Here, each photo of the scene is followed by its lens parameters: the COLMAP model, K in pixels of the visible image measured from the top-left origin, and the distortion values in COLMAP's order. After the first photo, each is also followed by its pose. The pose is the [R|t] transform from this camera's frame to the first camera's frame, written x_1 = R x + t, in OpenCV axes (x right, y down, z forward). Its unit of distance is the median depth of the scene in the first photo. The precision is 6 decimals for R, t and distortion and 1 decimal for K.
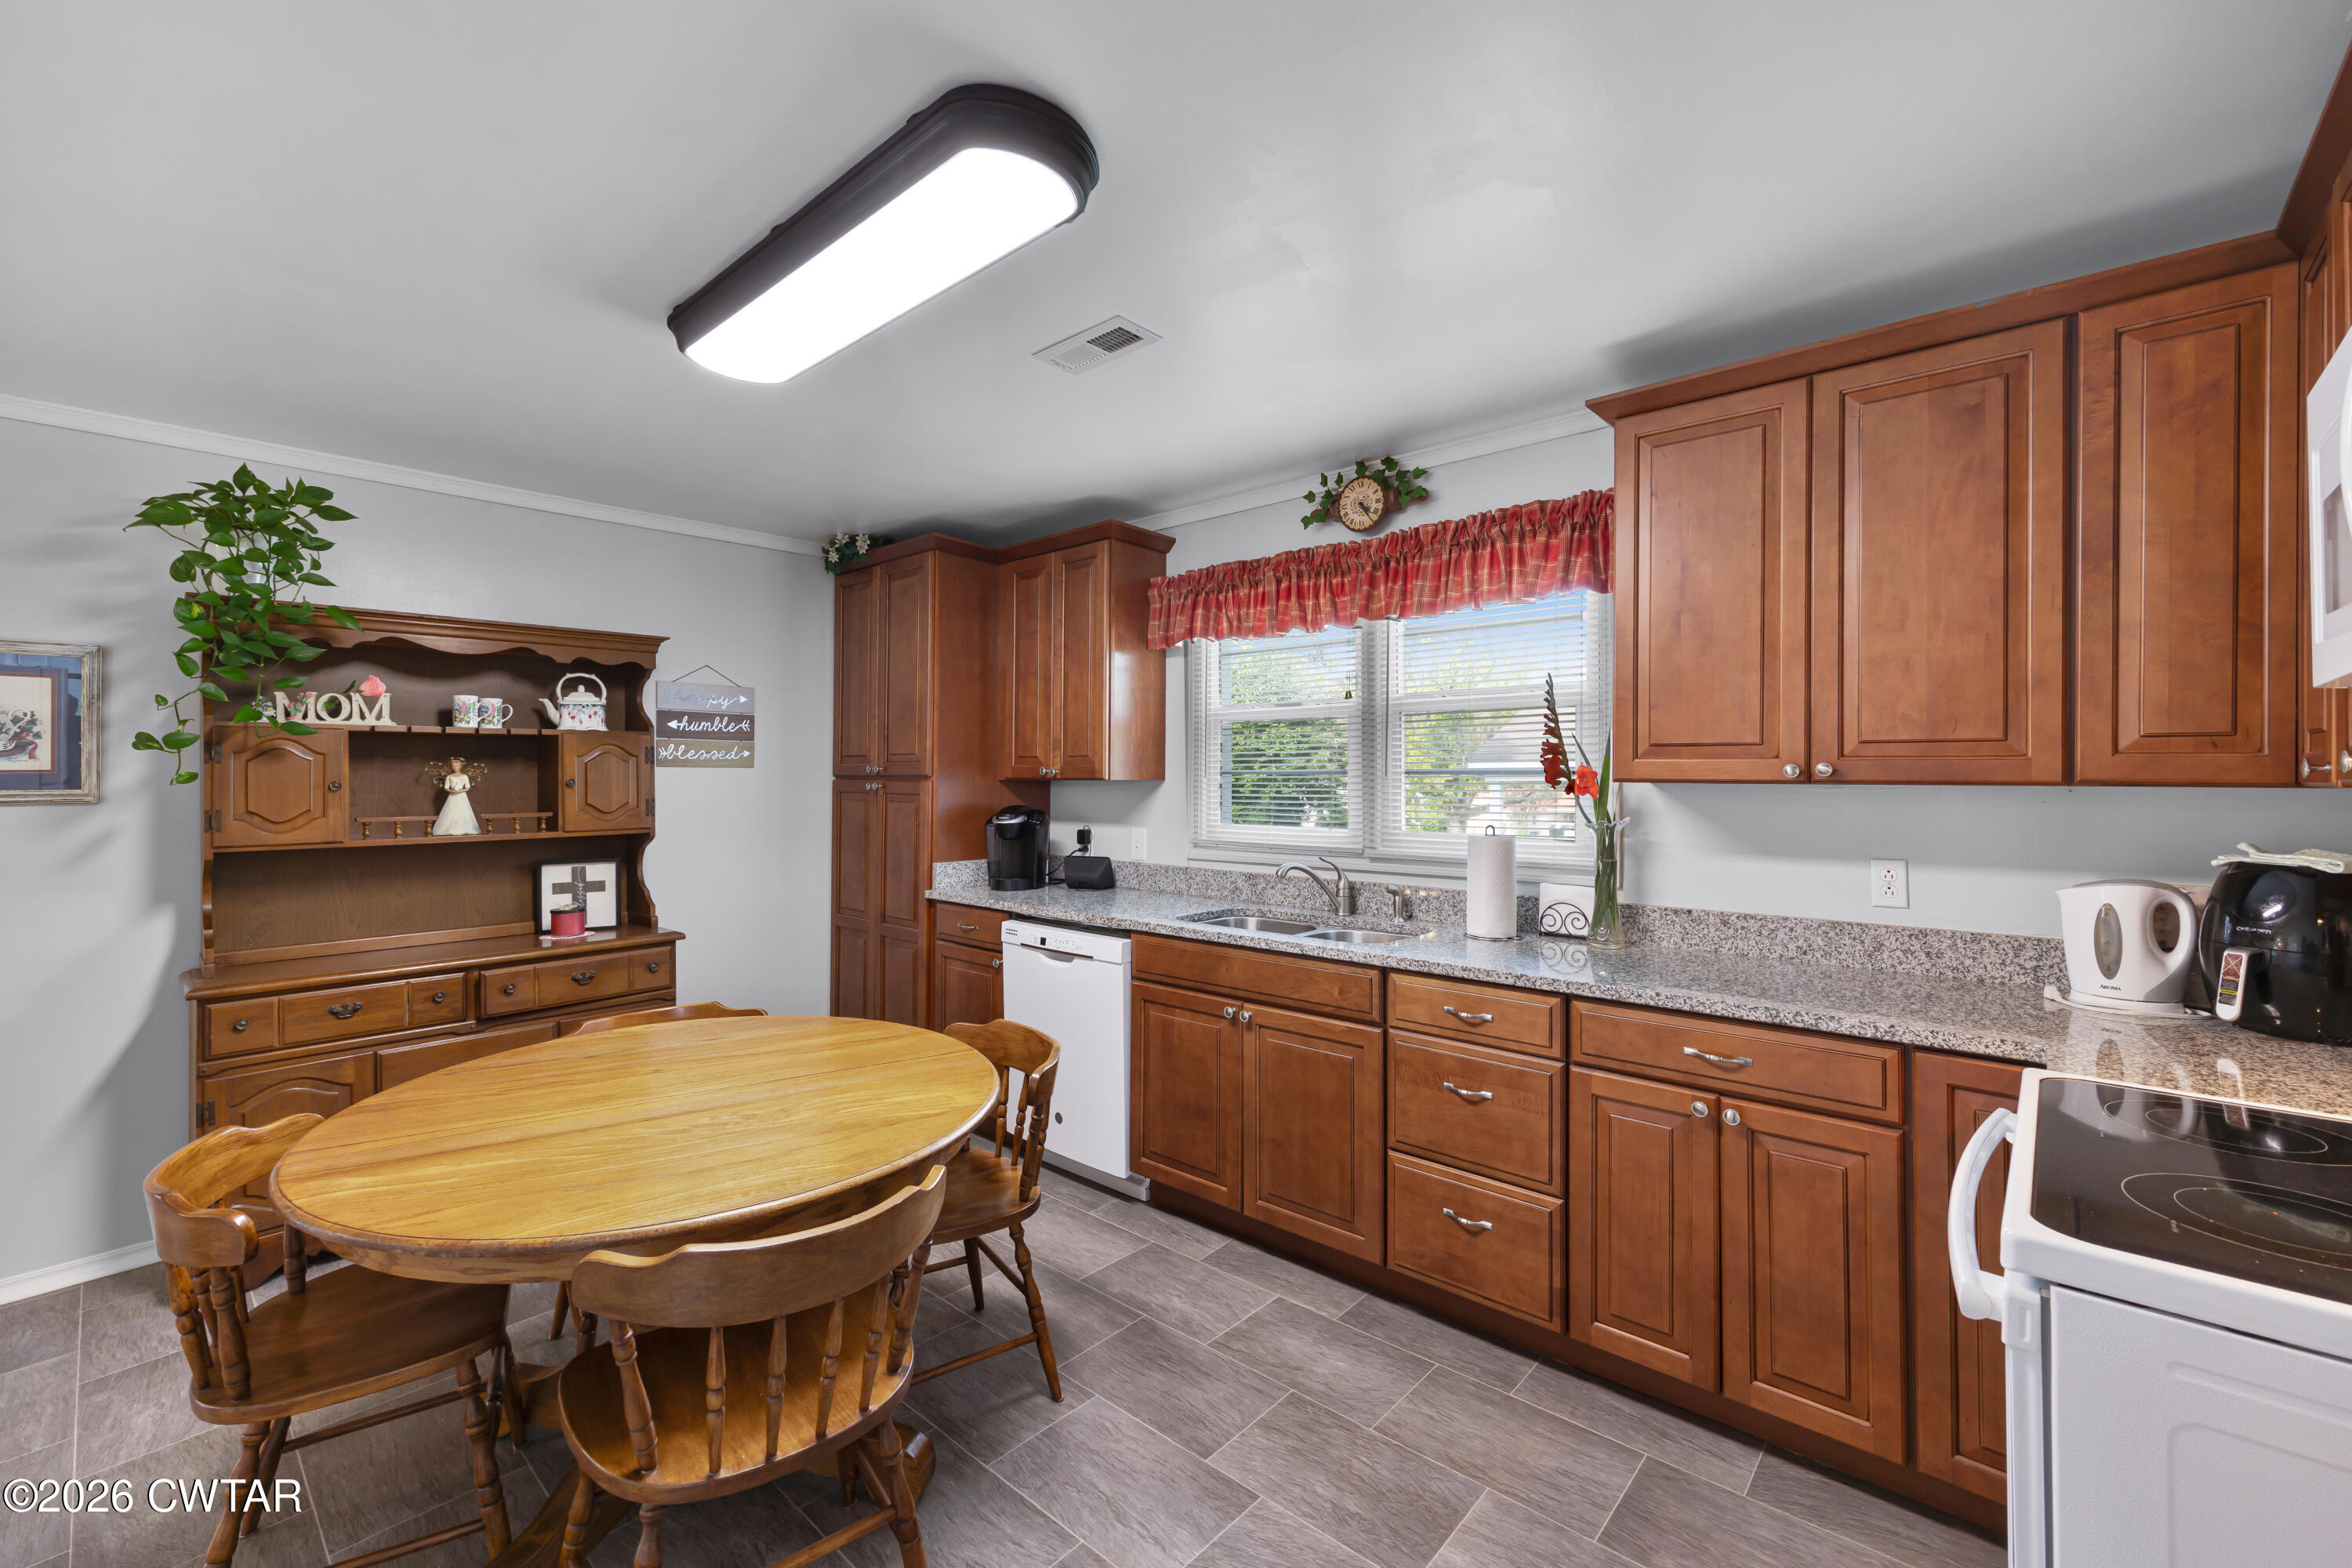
lens RADIAL K [[964.7, 0, 1180.6], [0, 964.7, 773.7], [0, 0, 1]] dist [0.000121, 0.000149]
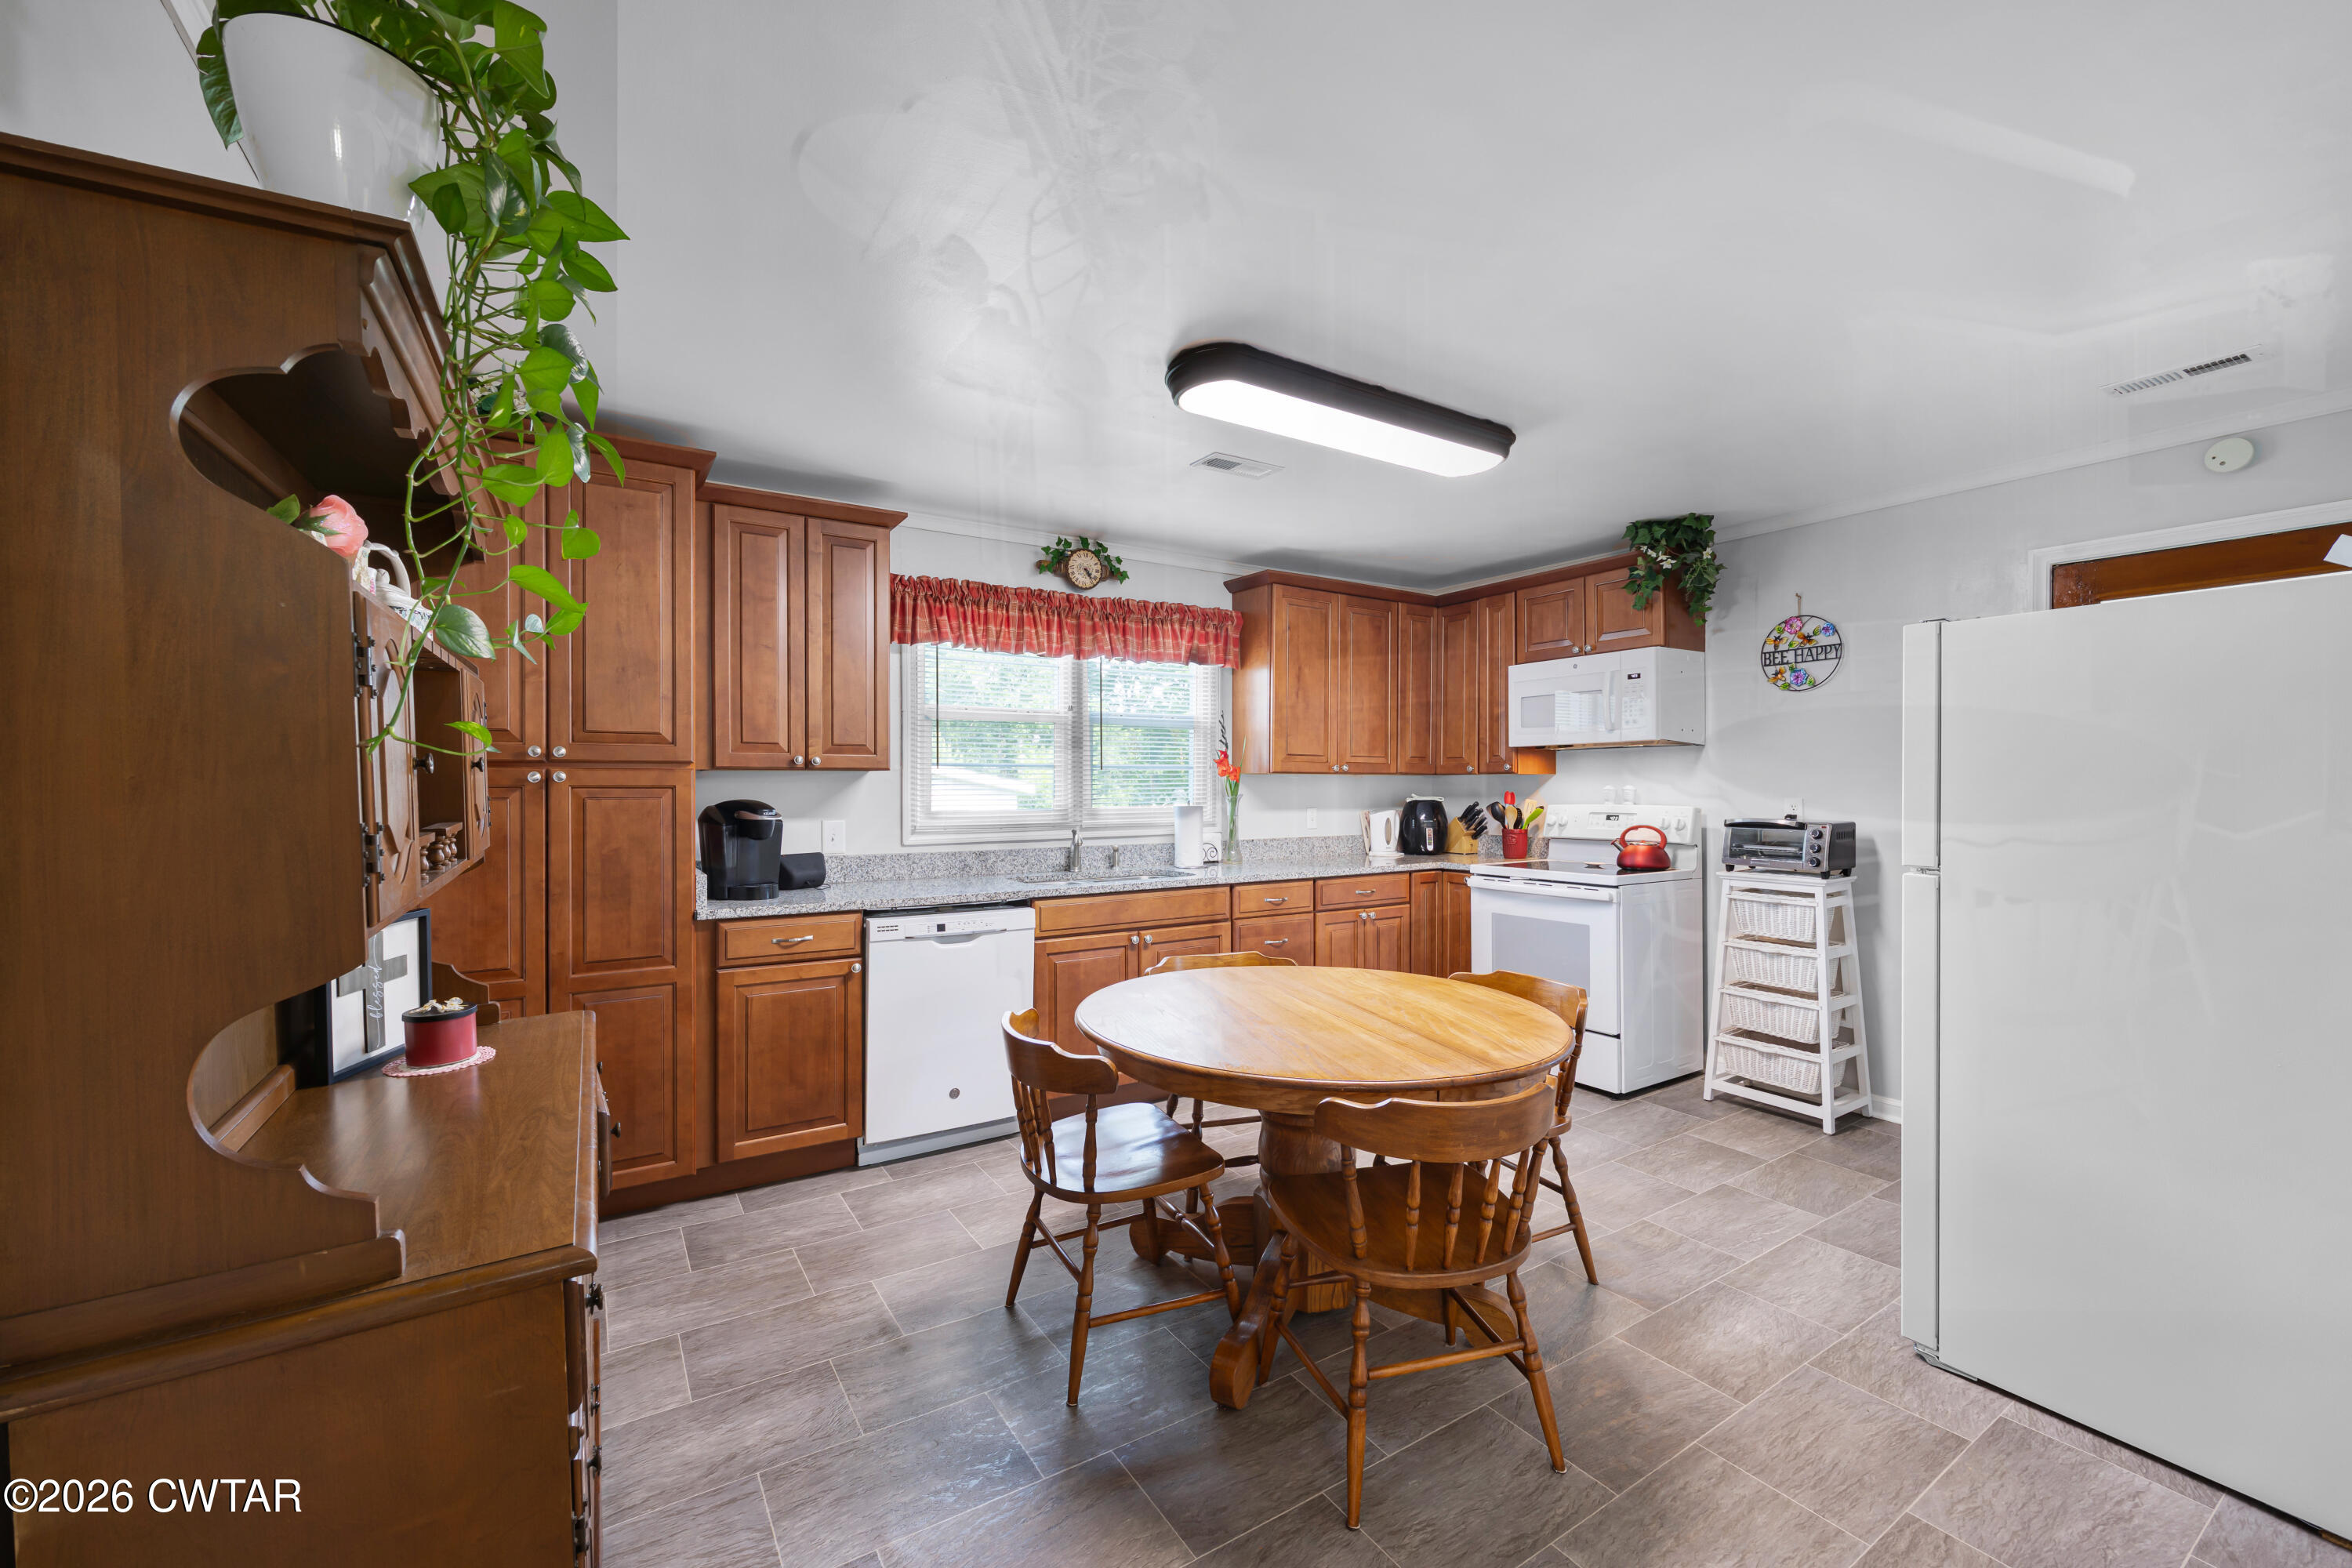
lens RADIAL K [[948.9, 0, 1179.2], [0, 948.9, 789.9], [0, 0, 1]] dist [0.001609, 0.000502]
pose [[0.269727, -0.012592, 0.962854, -1.081814], [-0.004901, 0.999884, 0.014449, 0.012726], [-0.962924, -0.008617, 0.269634, 0.509408]]
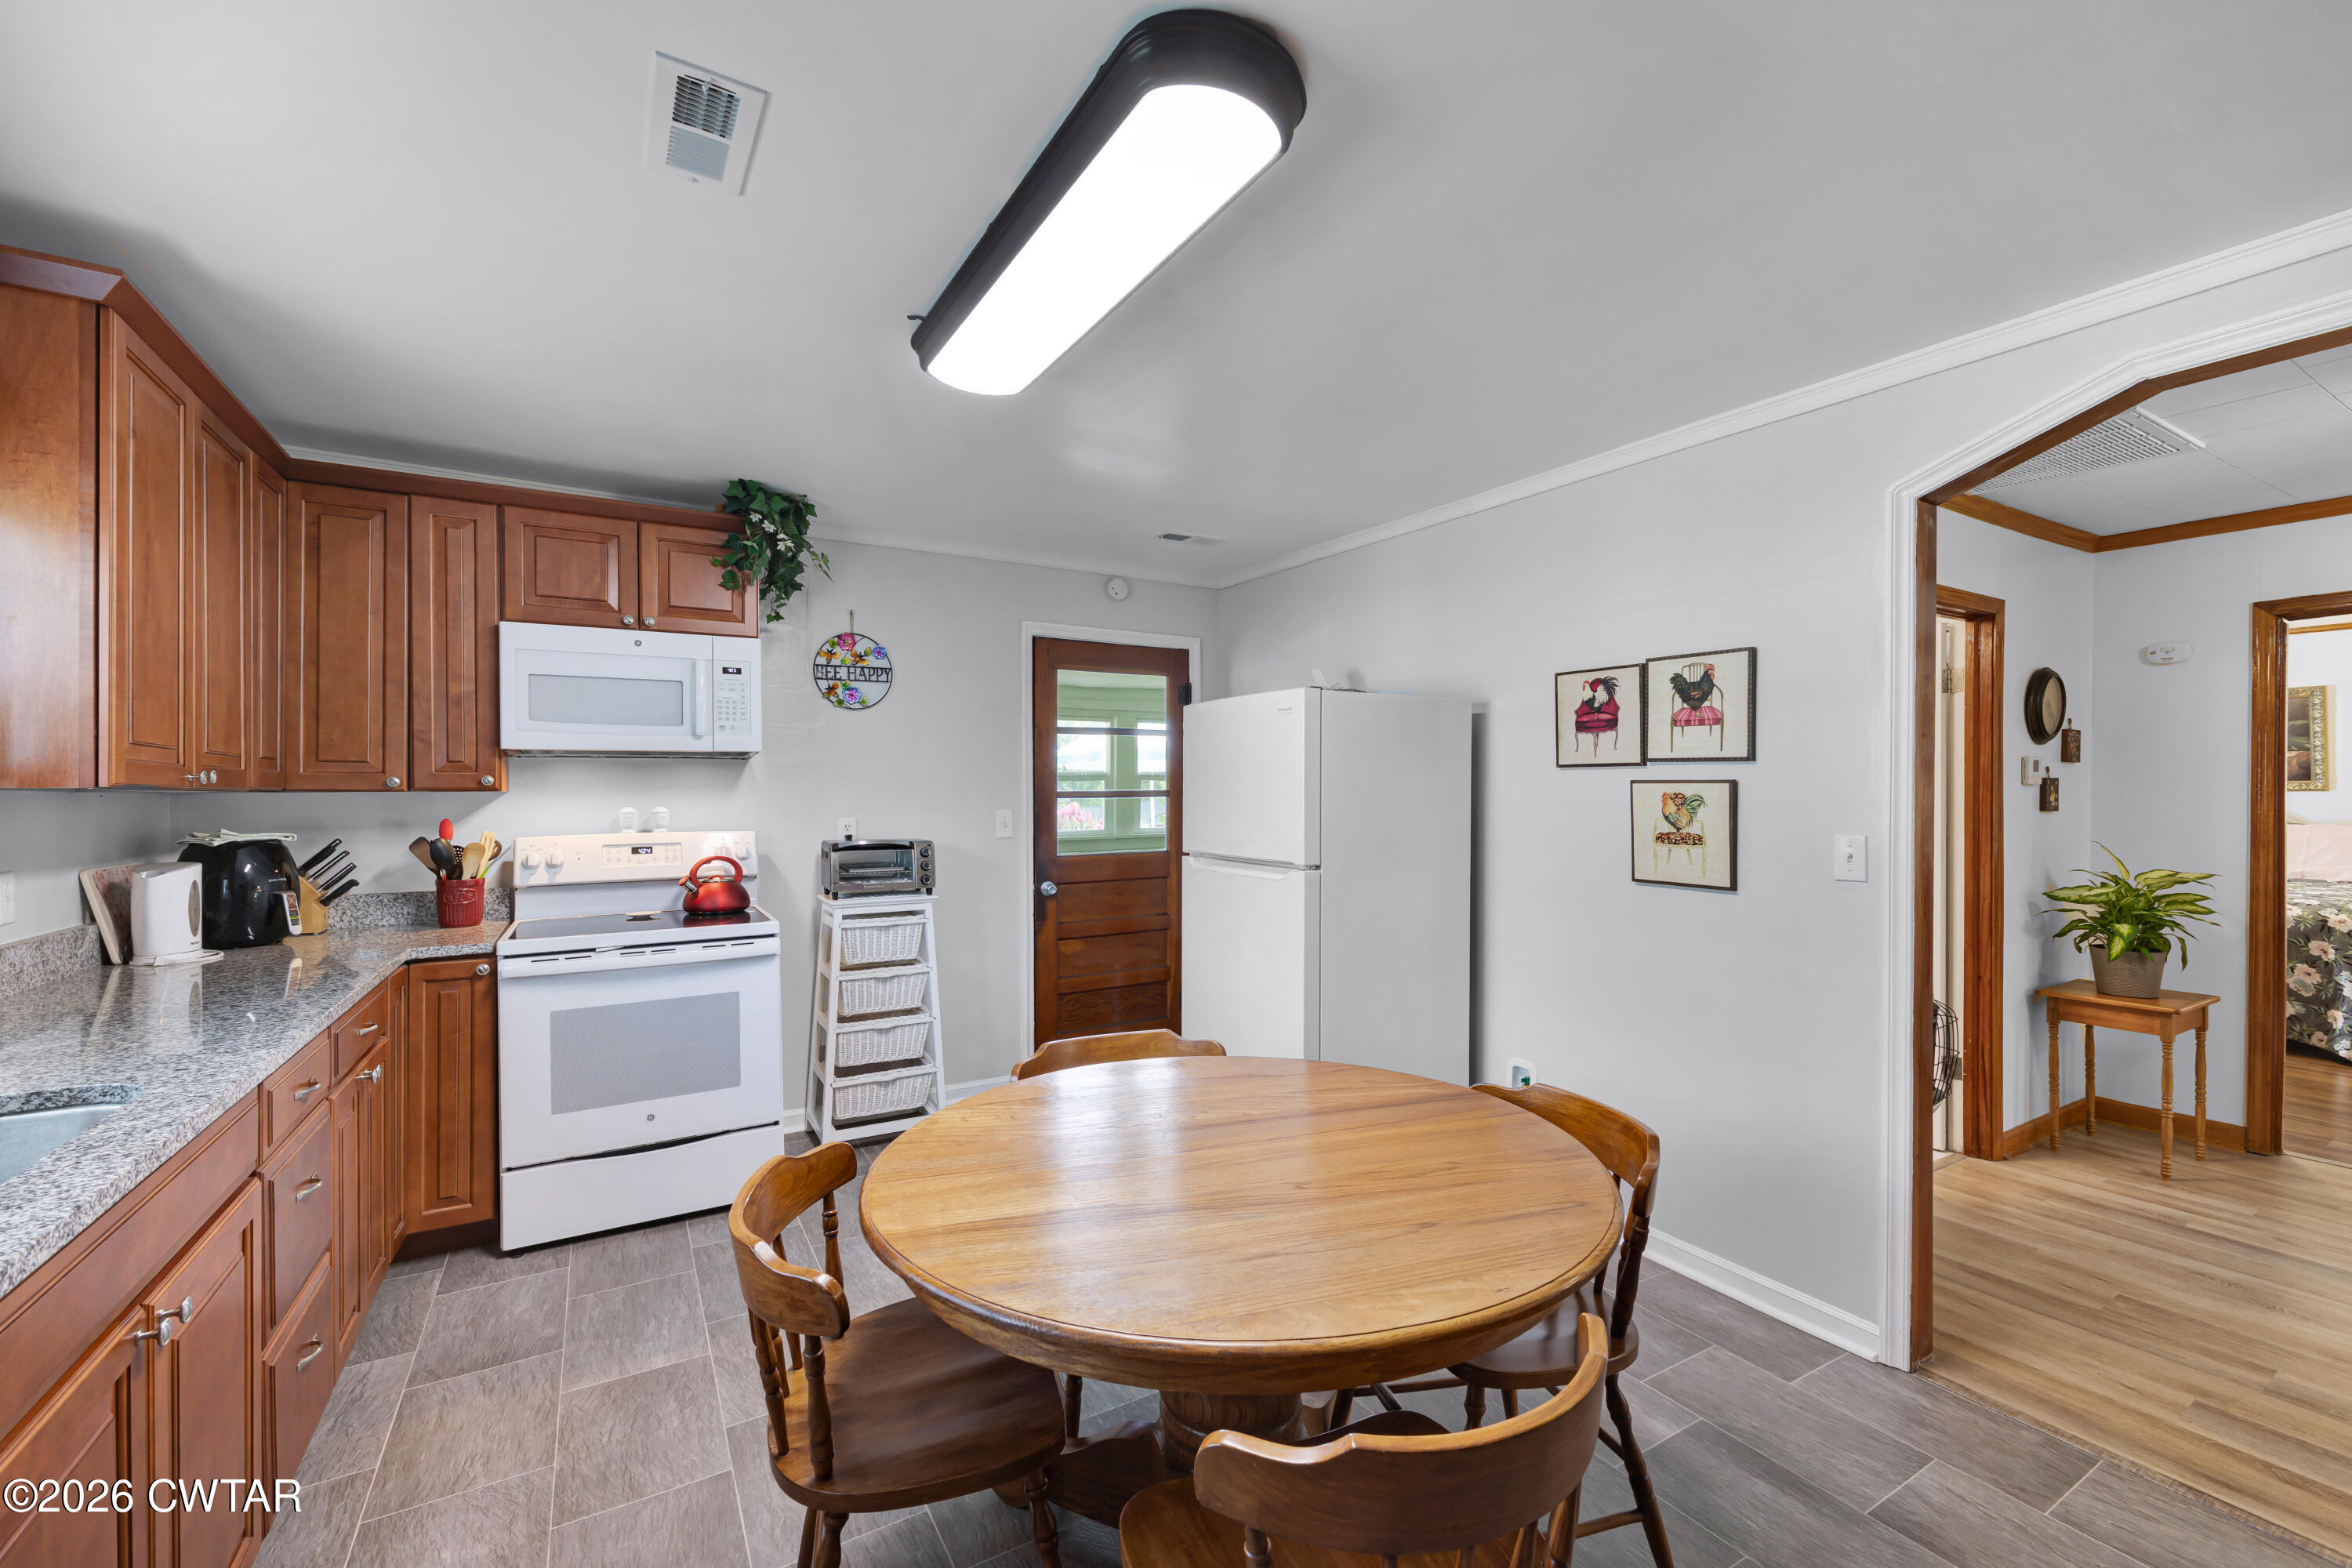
lens RADIAL K [[948.9, 0, 1179.2], [0, 948.9, 789.9], [0, 0, 1]] dist [0.001609, 0.000502]
pose [[-0.953328, 0.000672, 0.301935, -0.436488], [-0.002701, 0.999939, -0.010755, 0.013591], [-0.301924, -0.011068, -0.953268, 1.108591]]
